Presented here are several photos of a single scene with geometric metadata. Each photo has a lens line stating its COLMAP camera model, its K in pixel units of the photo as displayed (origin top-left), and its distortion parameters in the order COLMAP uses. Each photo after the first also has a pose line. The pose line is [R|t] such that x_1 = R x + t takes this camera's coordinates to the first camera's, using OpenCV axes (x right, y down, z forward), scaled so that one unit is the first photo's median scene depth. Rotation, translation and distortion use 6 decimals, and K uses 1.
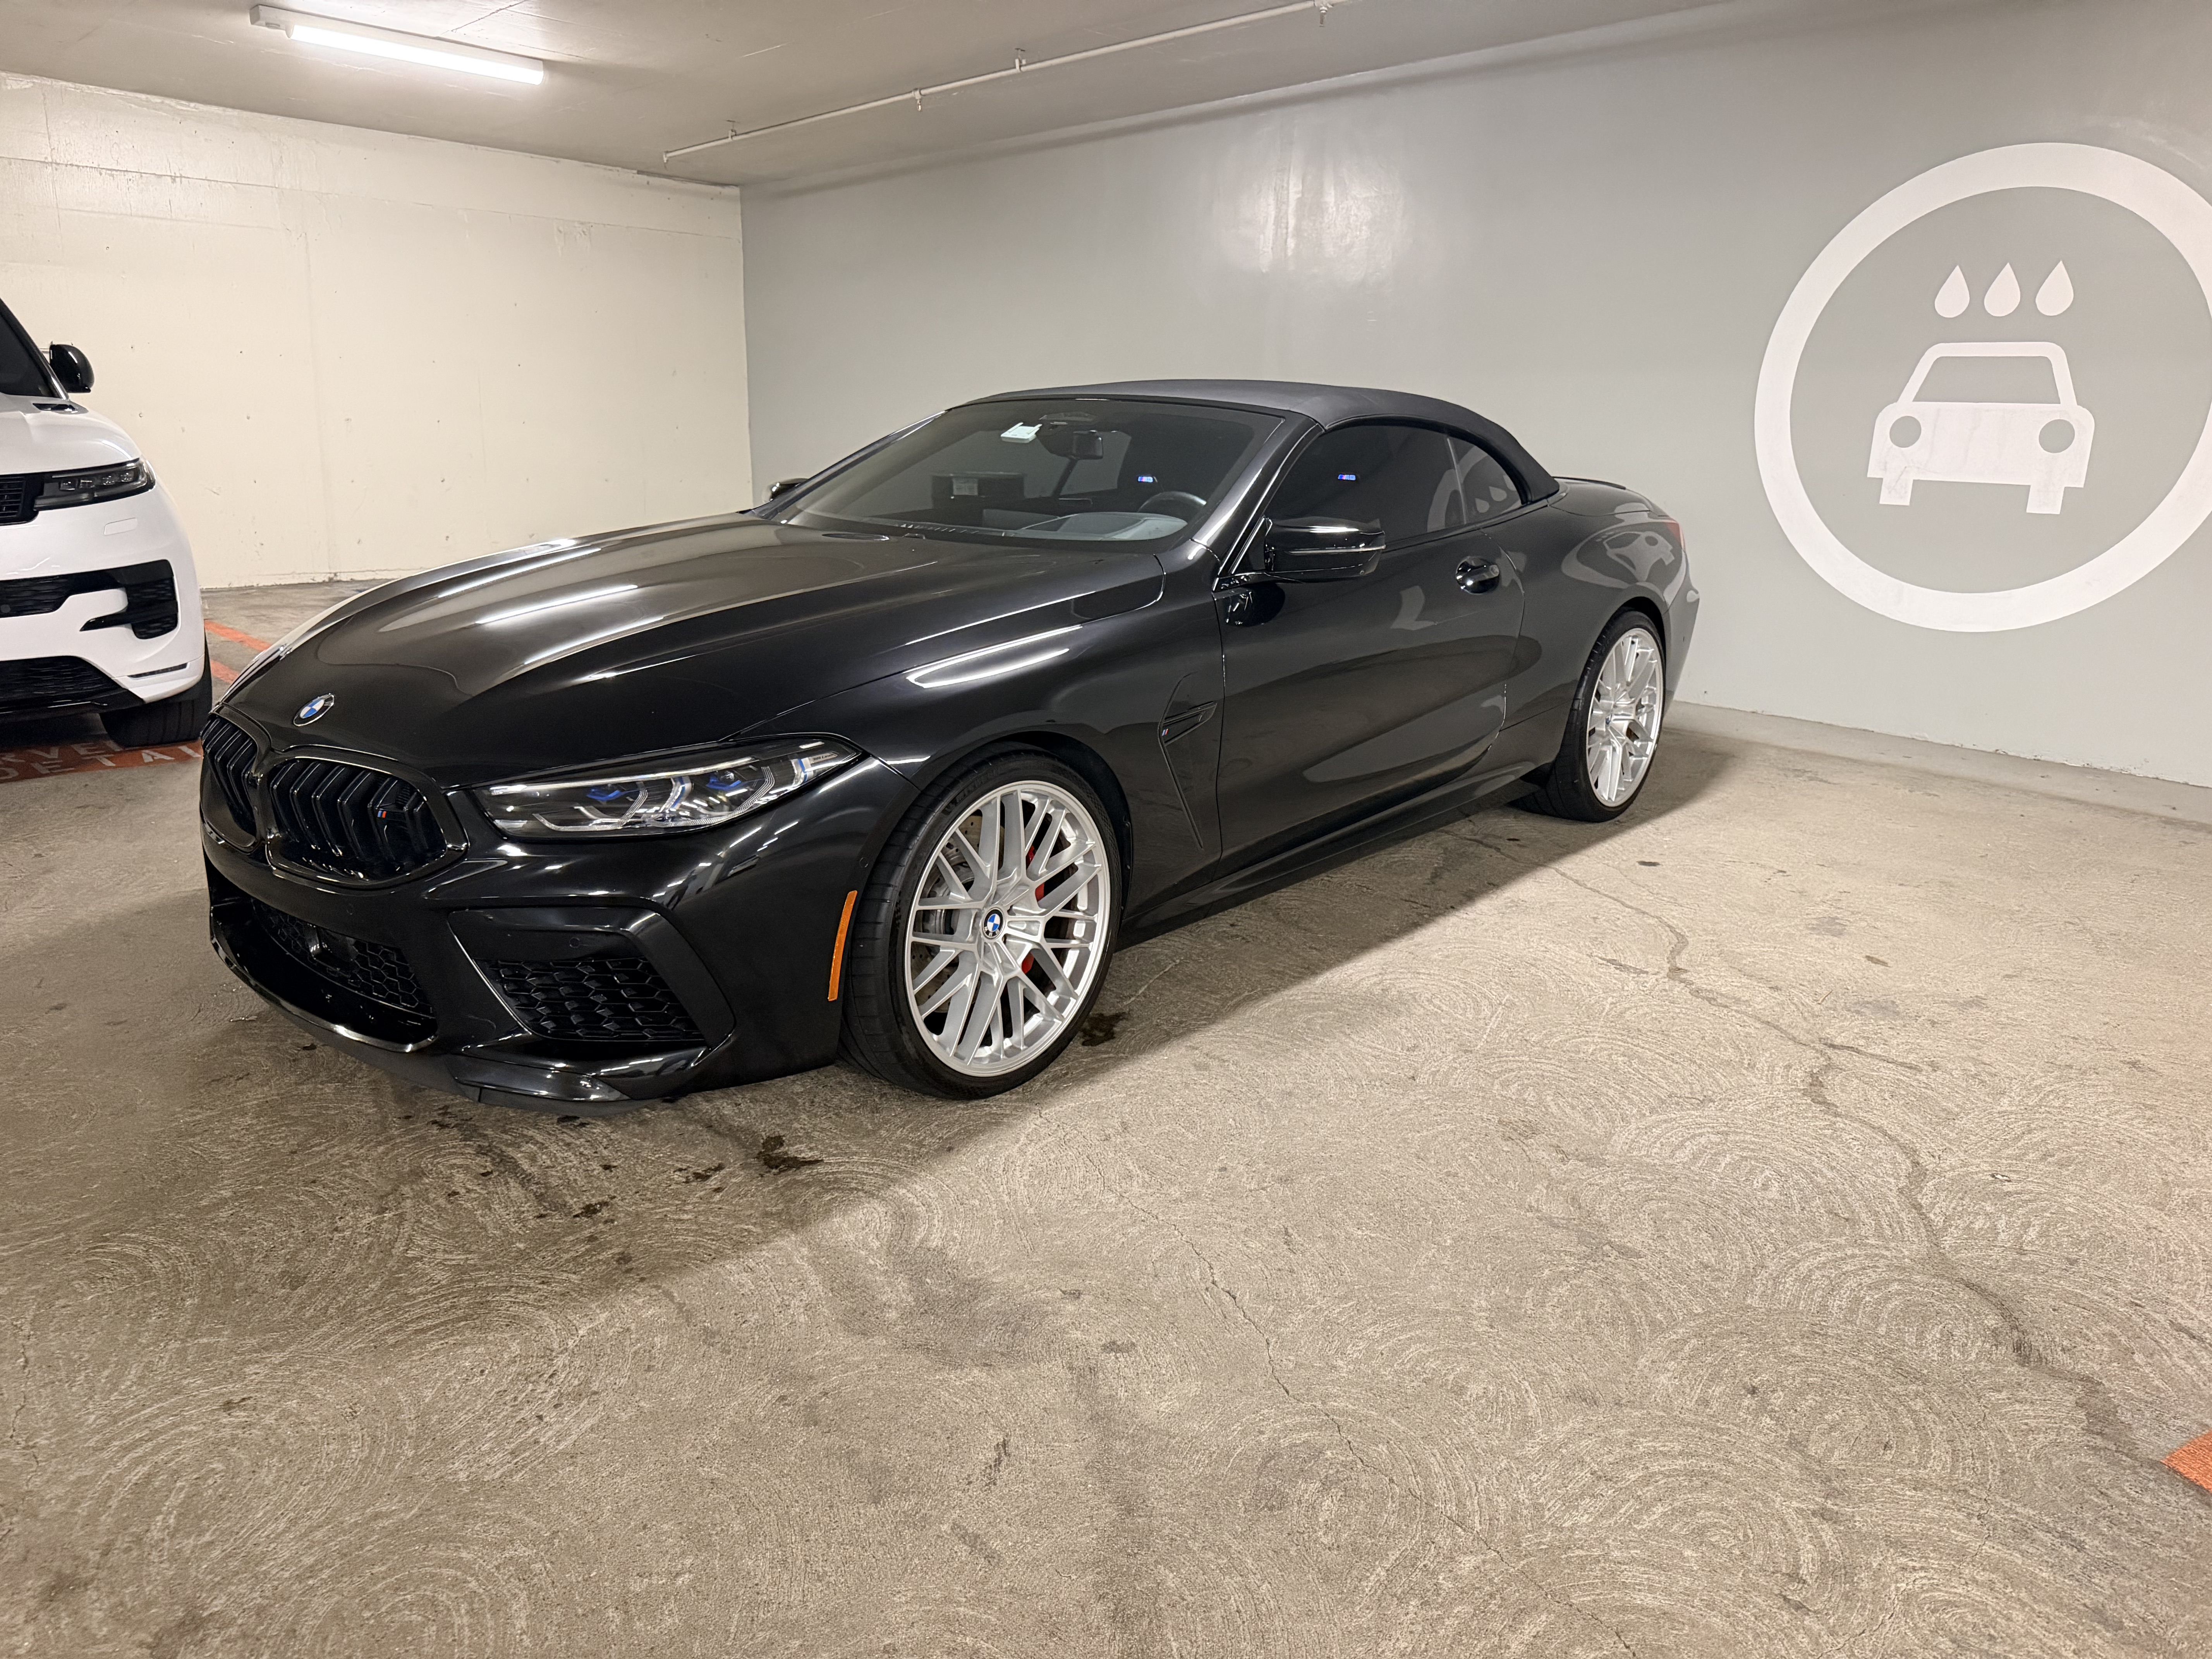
lens RADIAL K [[1550.1, 0, 1105.1], [0, 1550.1, 827.9], [0, 0, 1]] dist [0.013641, -0.022306]
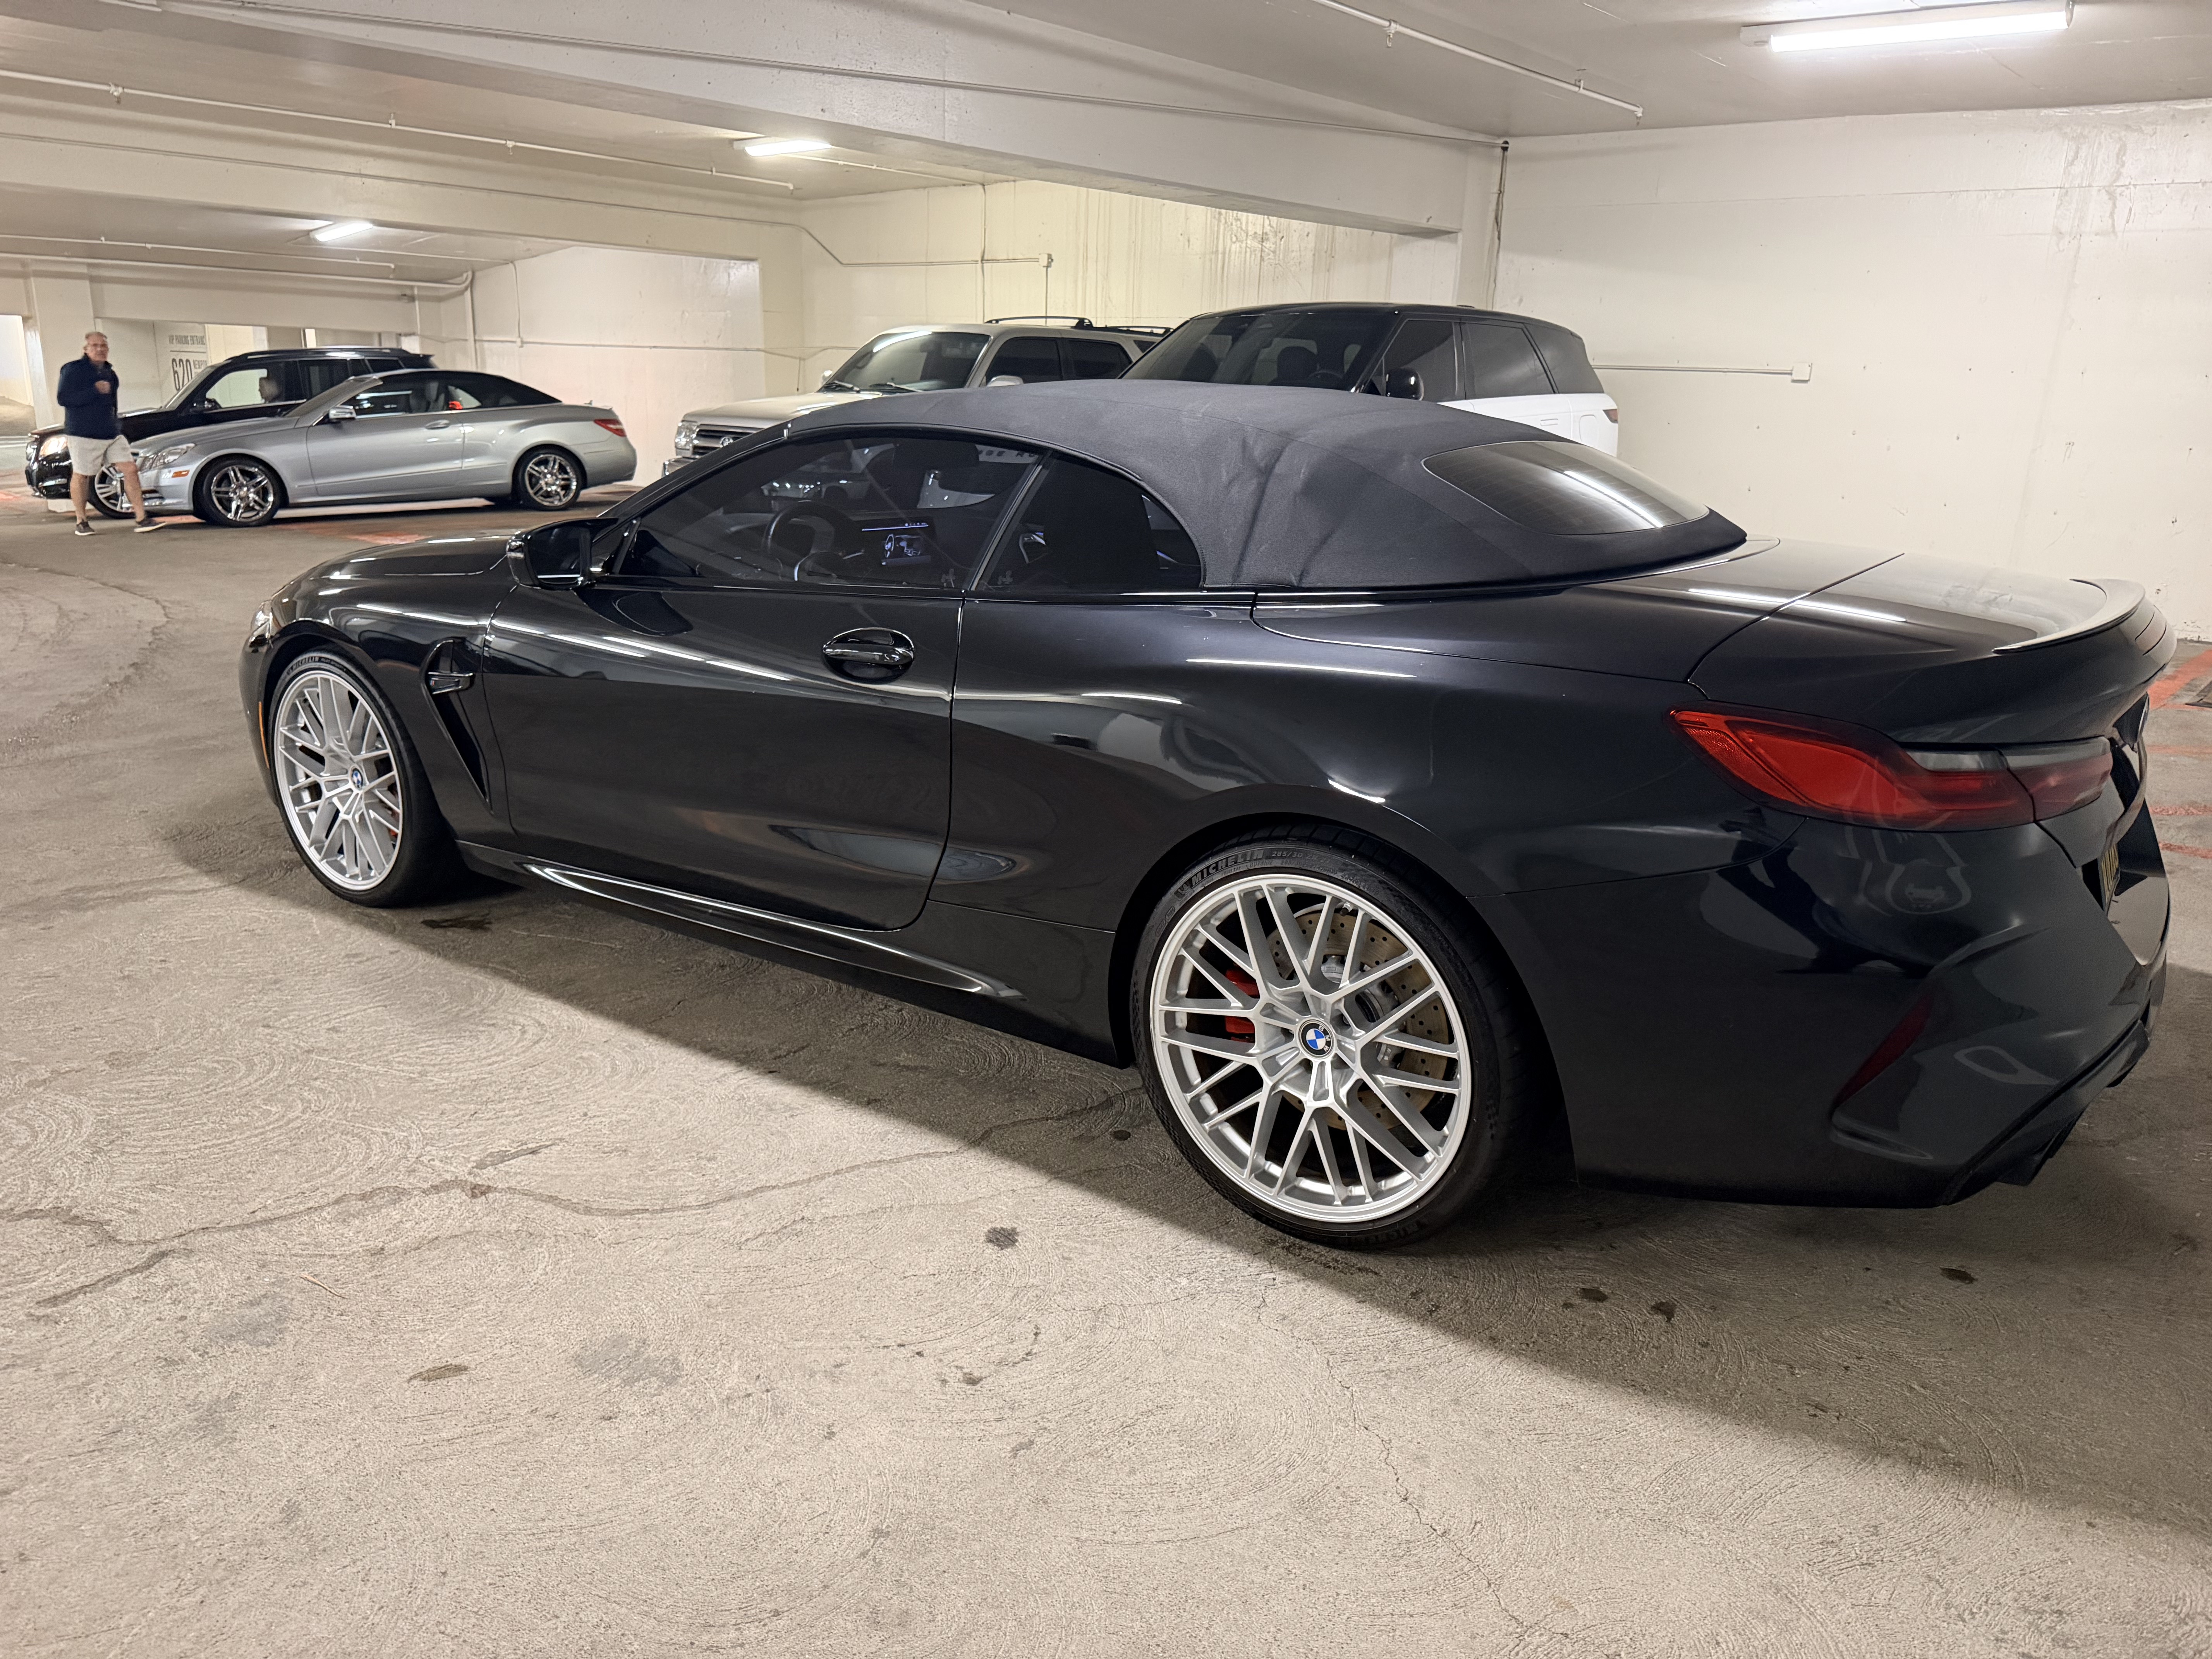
lens RADIAL K [[1550.1, 0, 1105.1], [0, 1550.1, 827.9], [0, 0, 1]] dist [0.013641, -0.022306]
pose [[0.099456, 0.258747, -0.960812, 1.516387], [-0.275136, 0.935103, 0.223343, -0.444870], [0.956247, 0.242141, 0.164192, 1.618168]]
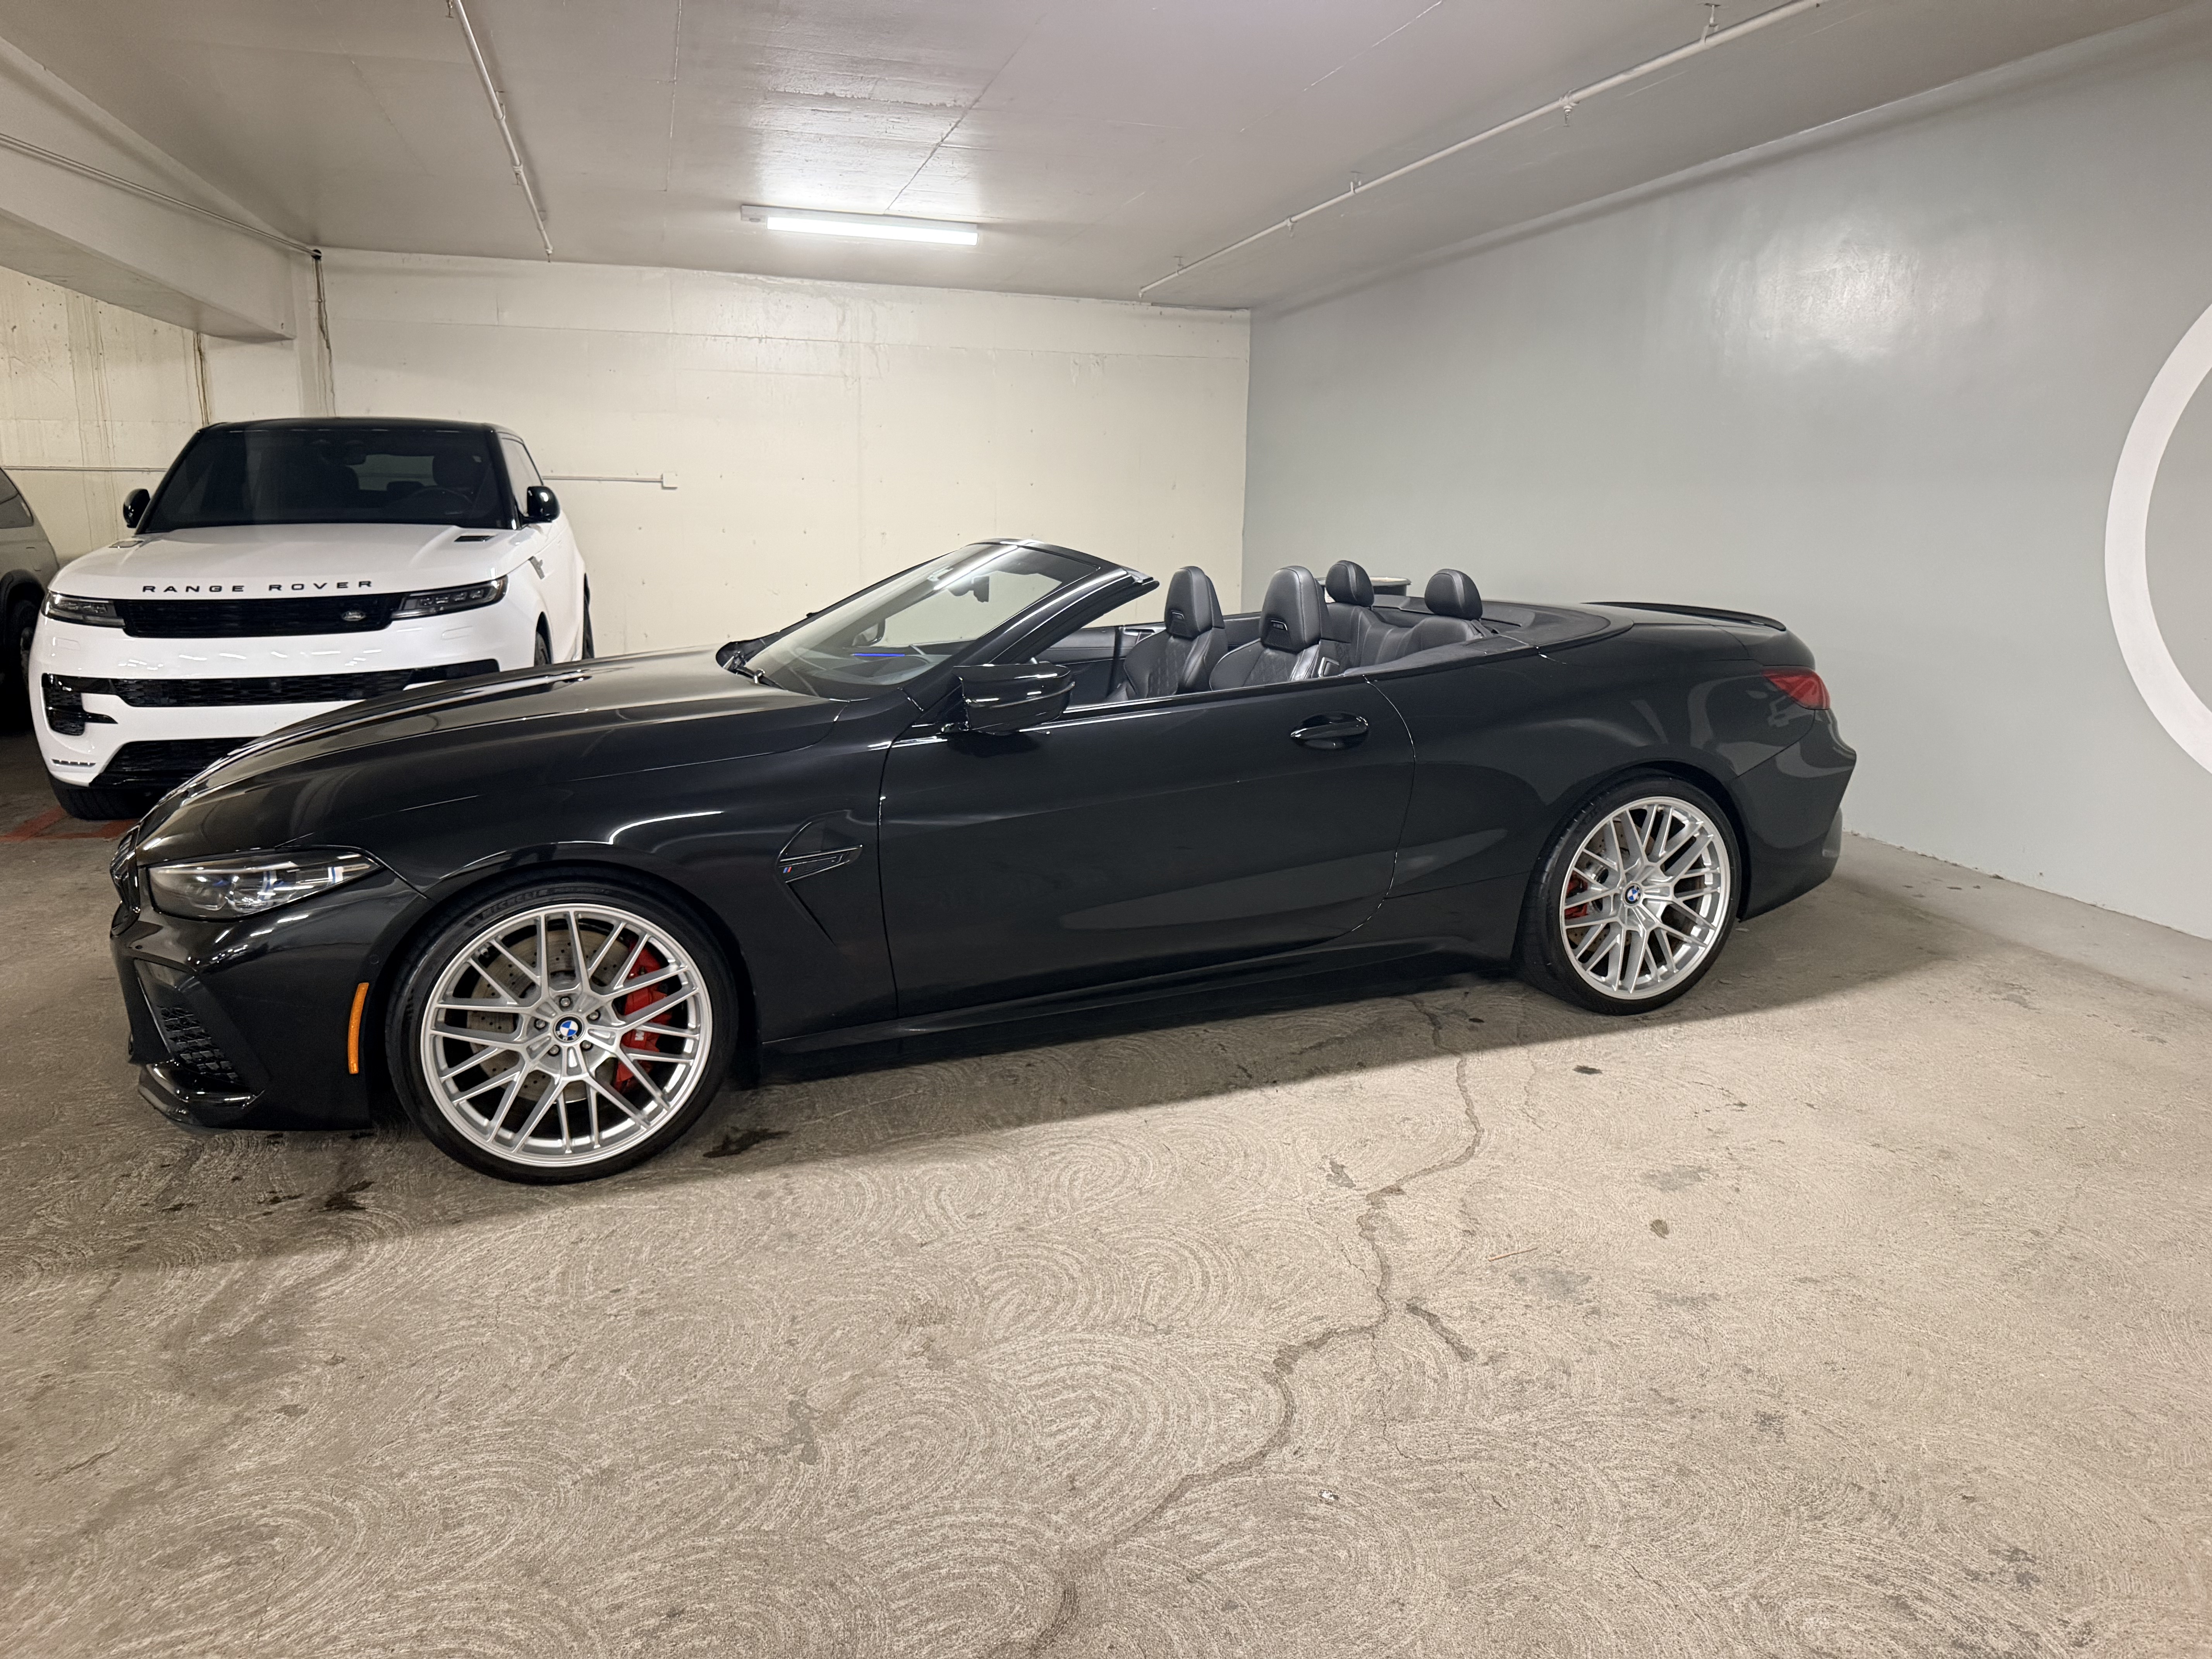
lens RADIAL K [[1541.7, 0, 1097.9], [0, 1541.7, 841.2], [0, 0, 1]] dist [0.042877, -0.068693]
pose [[0.888423, 0.083559, -0.451356, 0.867601], [-0.103857, 0.994384, -0.020338, -0.103057], [0.447122, 0.064946, 0.892112, 0.185312]]
